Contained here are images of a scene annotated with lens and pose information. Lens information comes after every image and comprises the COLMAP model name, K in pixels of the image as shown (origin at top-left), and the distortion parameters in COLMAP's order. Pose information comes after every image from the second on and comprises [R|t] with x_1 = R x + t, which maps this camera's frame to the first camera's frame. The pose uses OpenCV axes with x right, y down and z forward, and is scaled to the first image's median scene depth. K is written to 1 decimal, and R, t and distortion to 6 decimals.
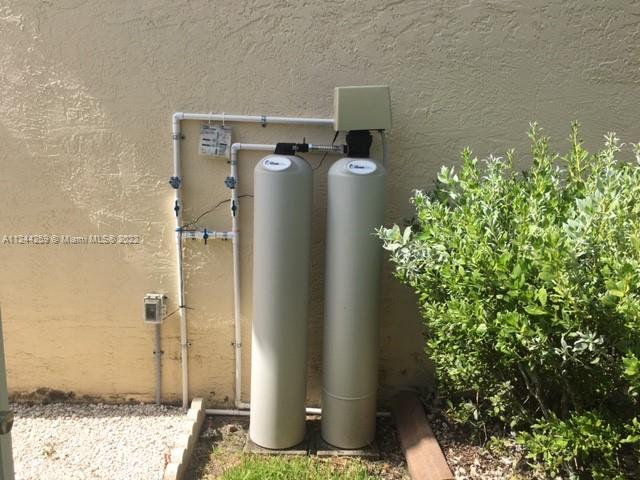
lens RADIAL K [[542.1, 0, 322.7], [0, 542.1, 240.2], [0, 0, 1]] dist [0.079470, -0.054895]
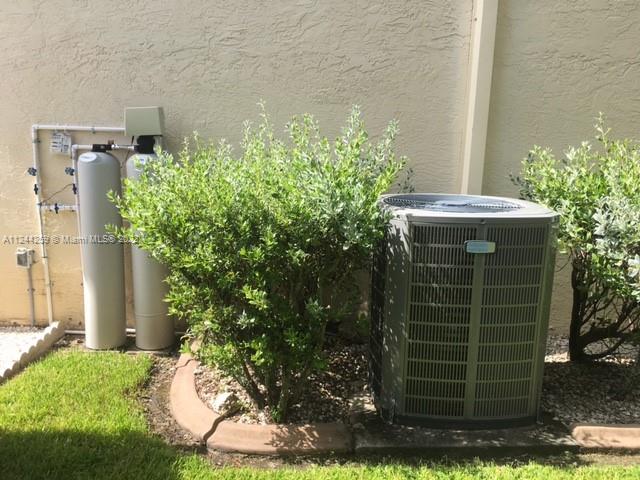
lens RADIAL K [[542.1, 0, 317.0], [0, 542.1, 240.2], [0, 0, 1]] dist [0.079470, -0.054895]
pose [[0.998839, -0.002731, -0.048092, 0.566290], [0.002145, 0.999923, -0.012232, 0.100170], [0.048122, 0.012115, 0.998768, -0.456743]]
